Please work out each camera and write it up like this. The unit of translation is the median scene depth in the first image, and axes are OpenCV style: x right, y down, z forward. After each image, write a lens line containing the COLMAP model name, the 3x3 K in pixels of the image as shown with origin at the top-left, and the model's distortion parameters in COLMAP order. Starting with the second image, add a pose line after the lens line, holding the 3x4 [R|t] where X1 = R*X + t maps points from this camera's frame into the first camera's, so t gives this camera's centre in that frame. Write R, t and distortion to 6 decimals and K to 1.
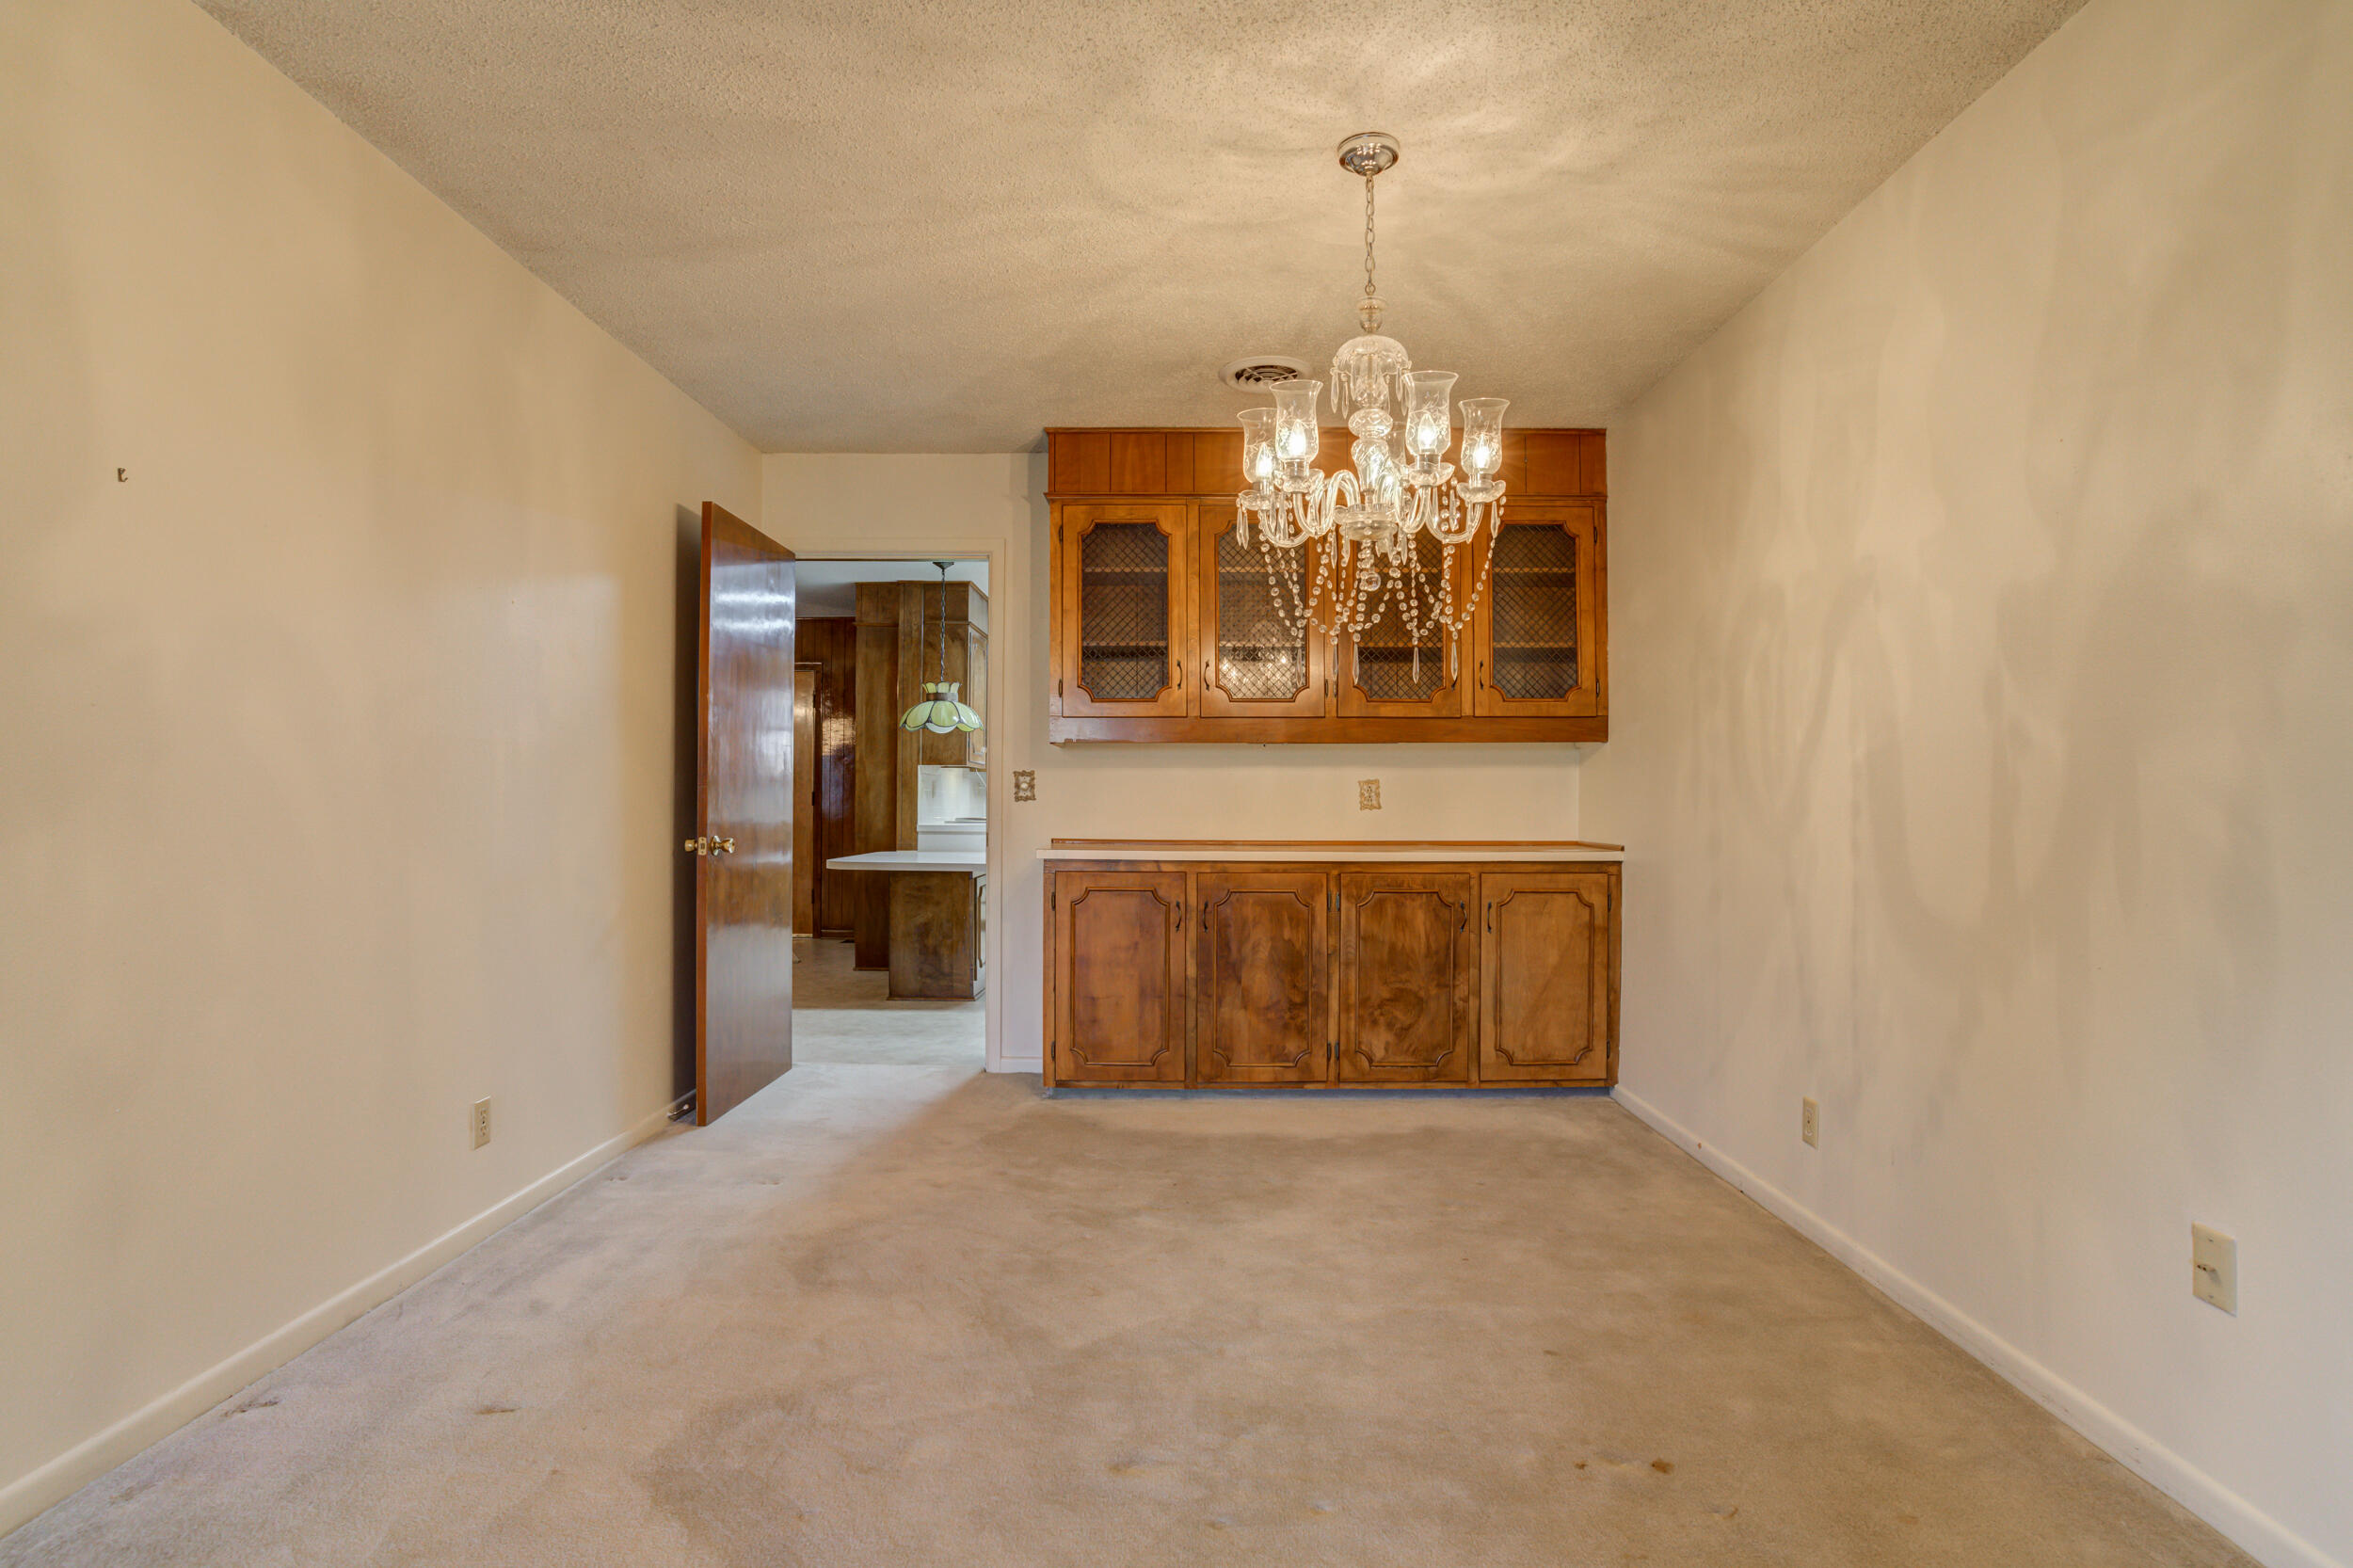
lens RADIAL K [[1127.1, 0, 1202.3], [0, 1127.1, 789.5], [0, 0, 1]] dist [-0.064431, 0.037673]
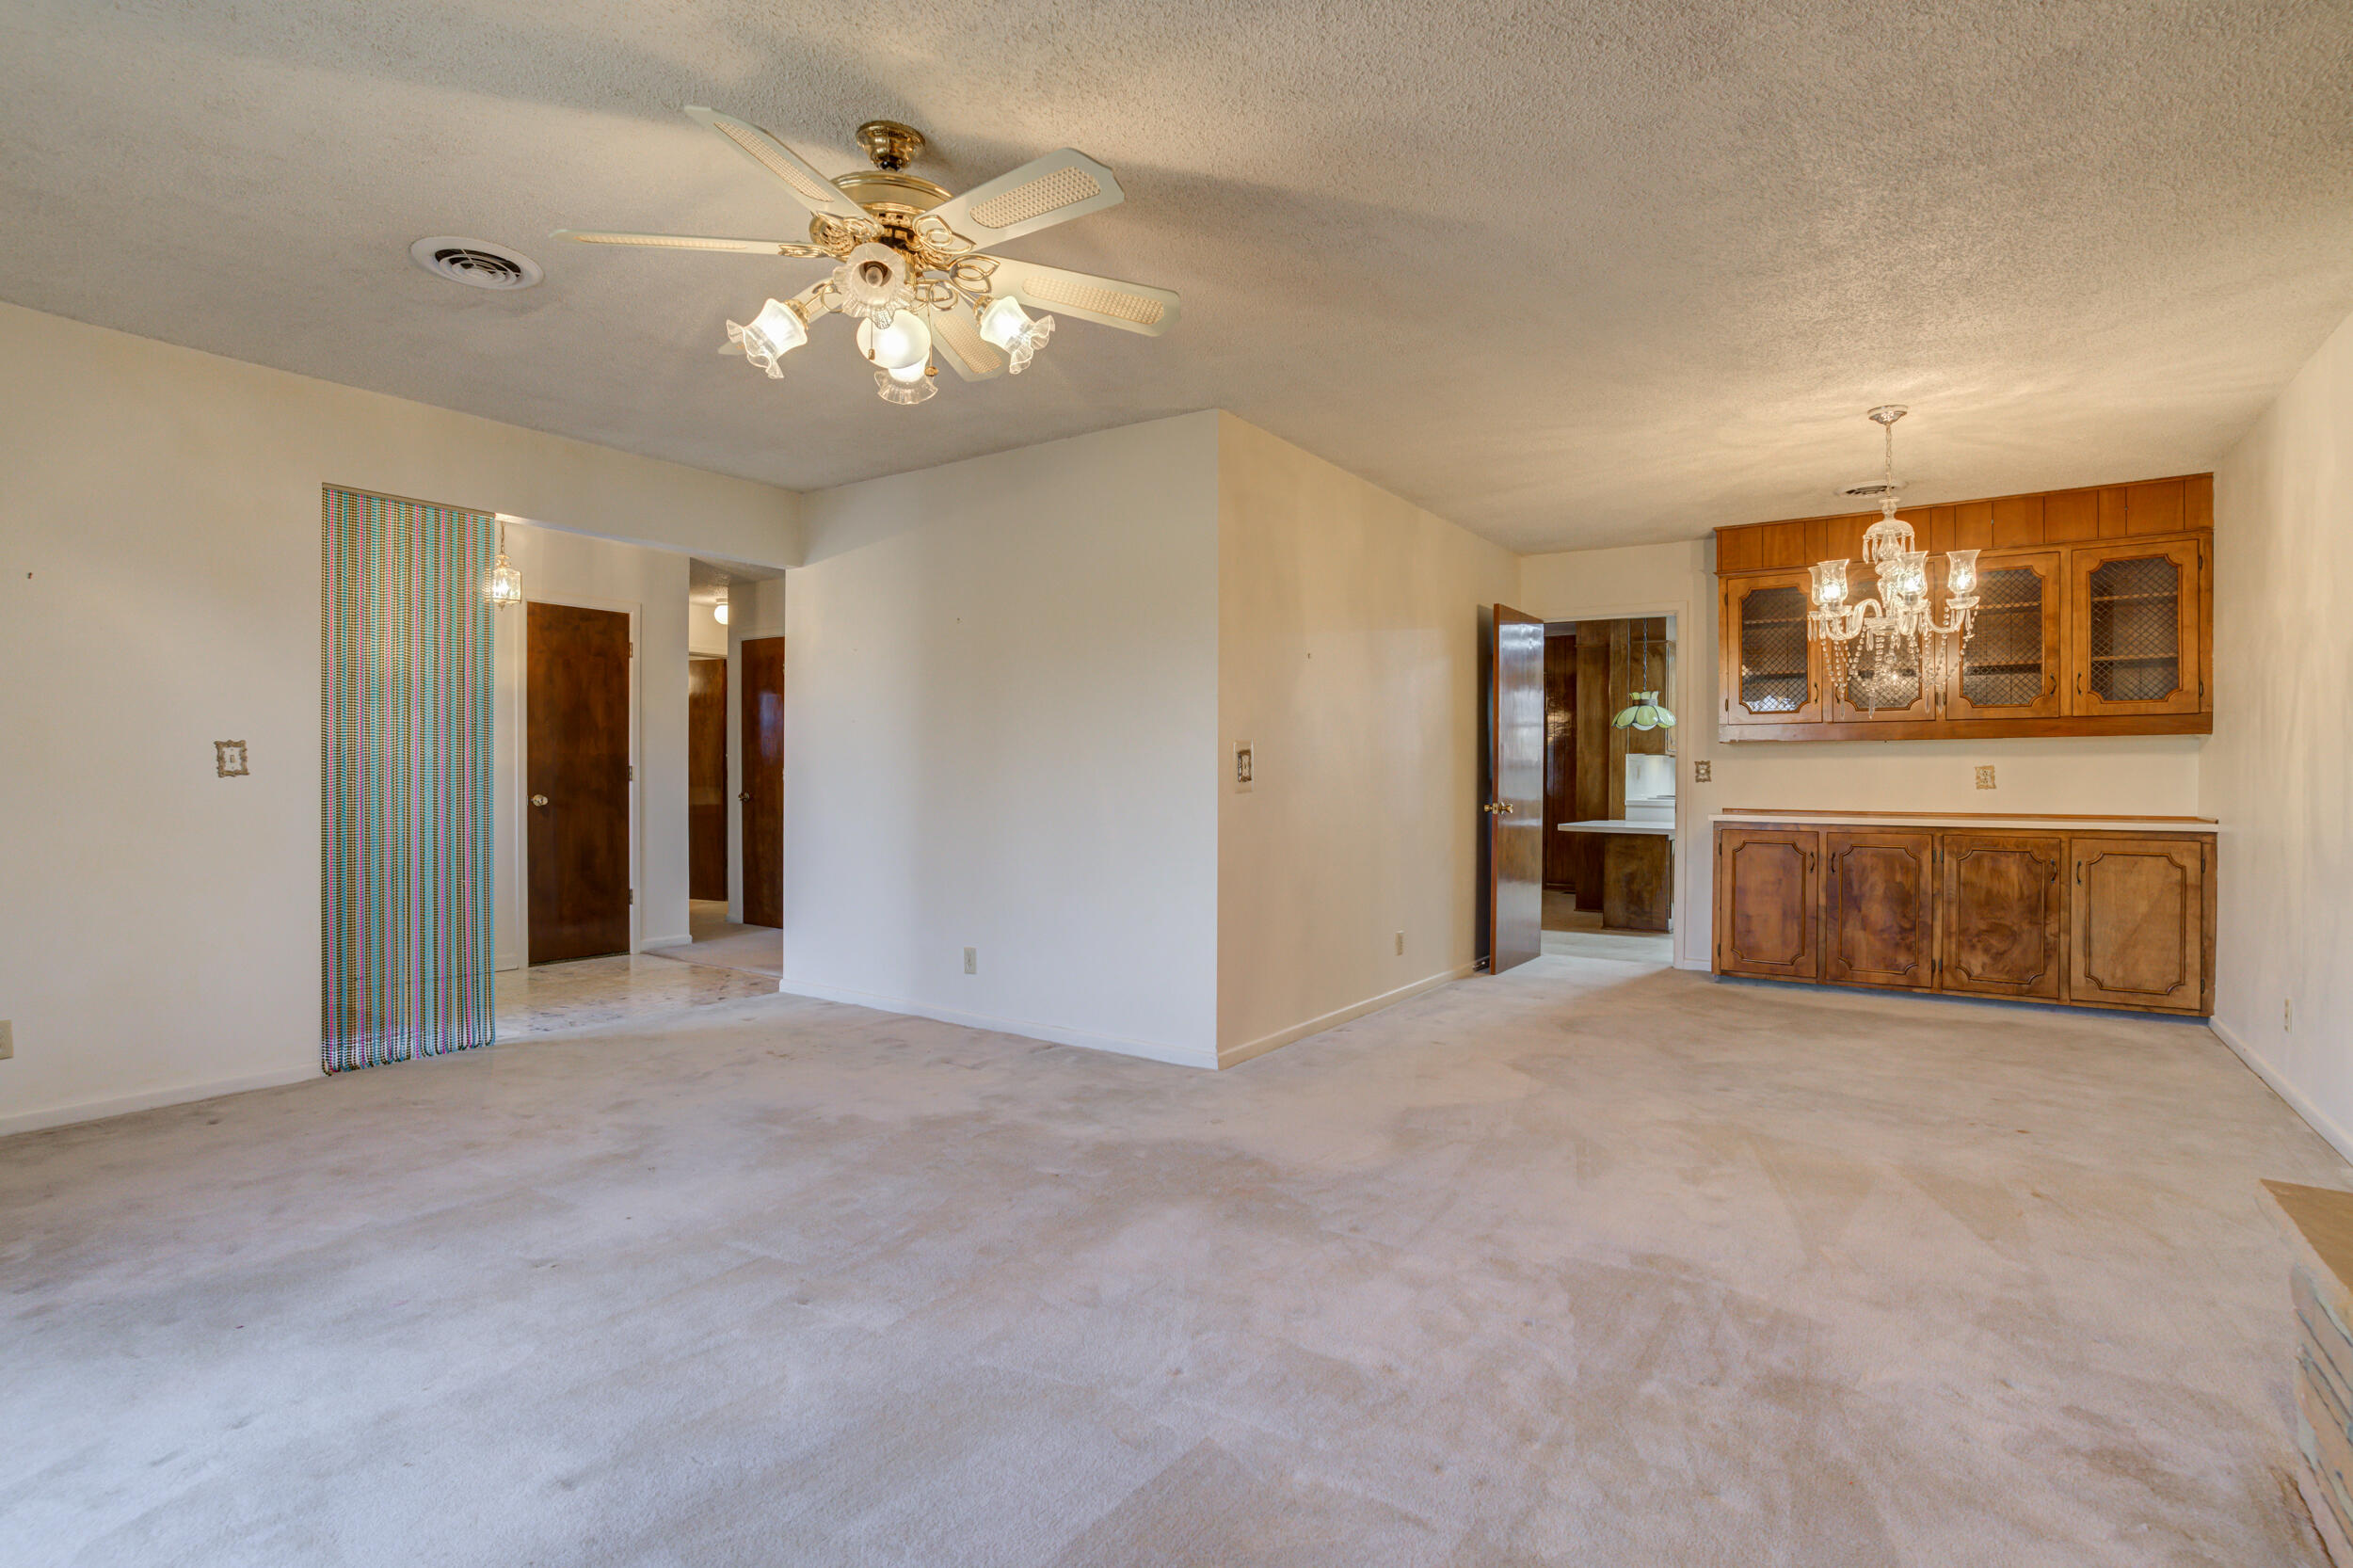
lens RADIAL K [[1127.1, 0, 1202.3], [0, 1127.1, 789.5], [0, 0, 1]] dist [-0.064431, 0.037673]
pose [[0.820428, 0.005121, -0.571727, 0.148285], [0.004951, 0.999859, 0.016060, -0.006997], [0.571729, -0.016007, 0.820286, -0.603094]]
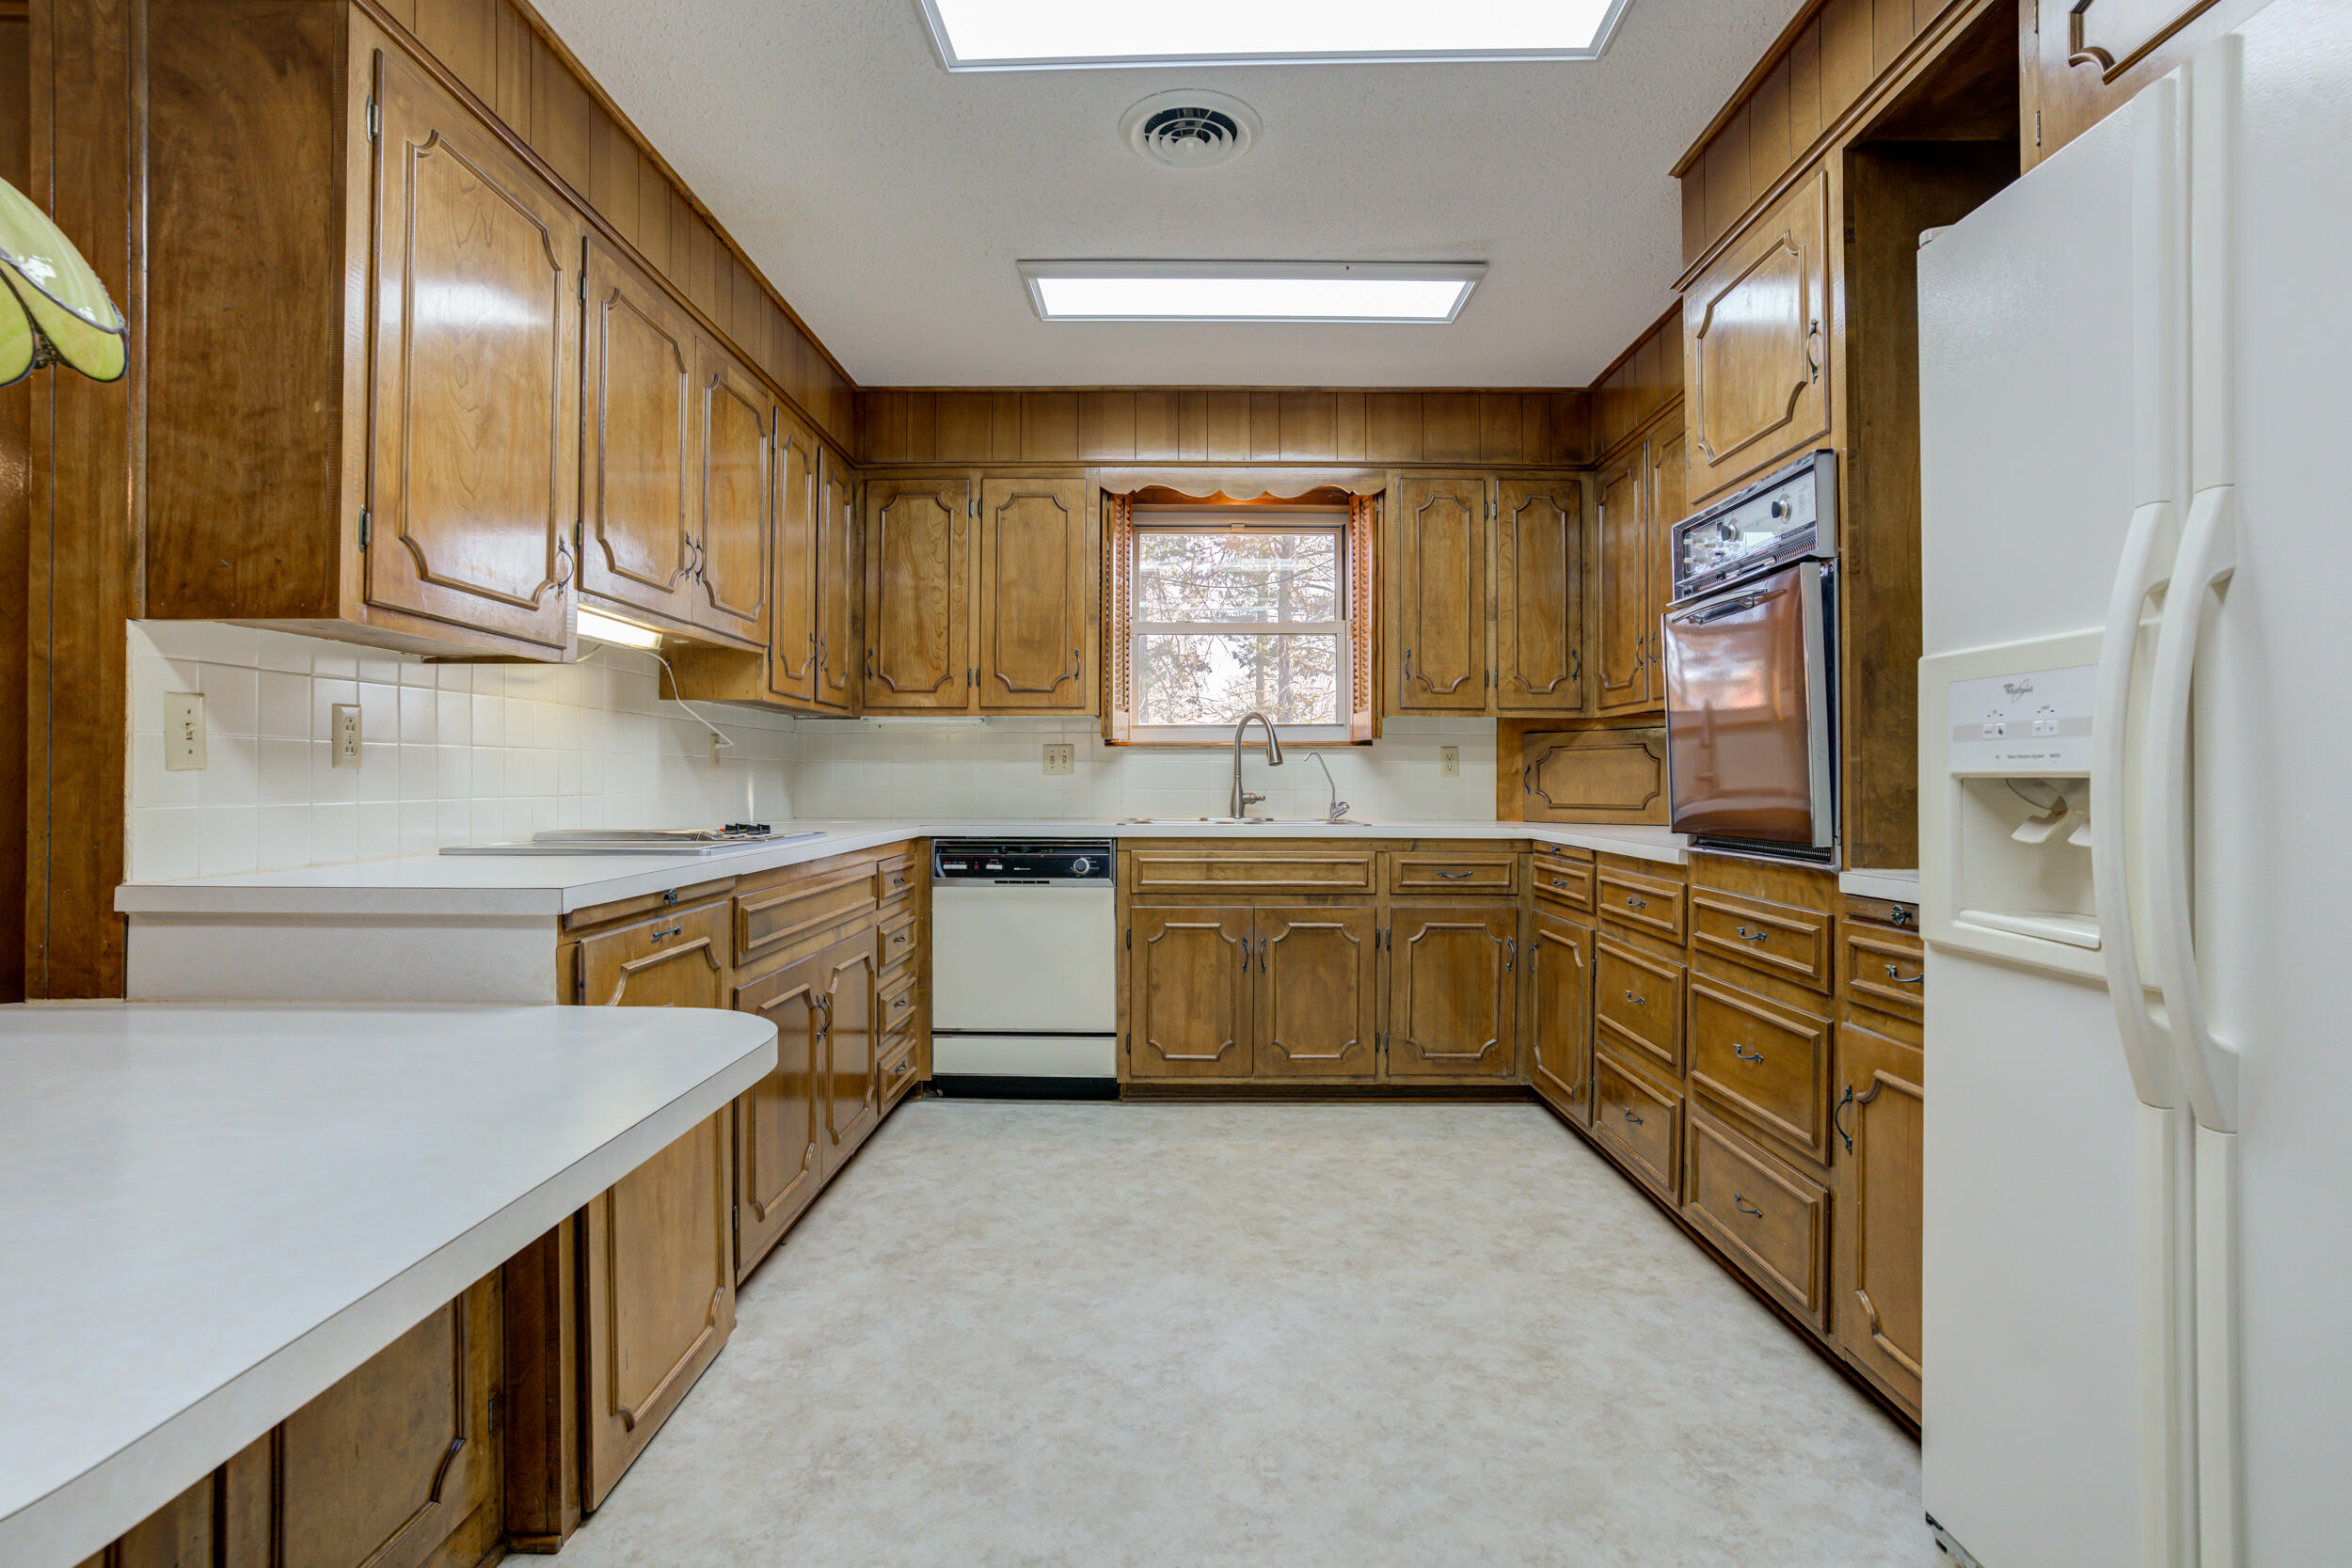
lens RADIAL K [[1142.1, 0, 1190.8], [0, 1142.1, 776.7], [0, 0, 1]] dist [-0.056036, 0.024483]
pose [[0.999841, 0.000018, -0.017806, -0.061375], [0.000082, 0.999984, 0.005641, 0.017347], [0.017805, -0.005642, 0.999826, 1.412588]]
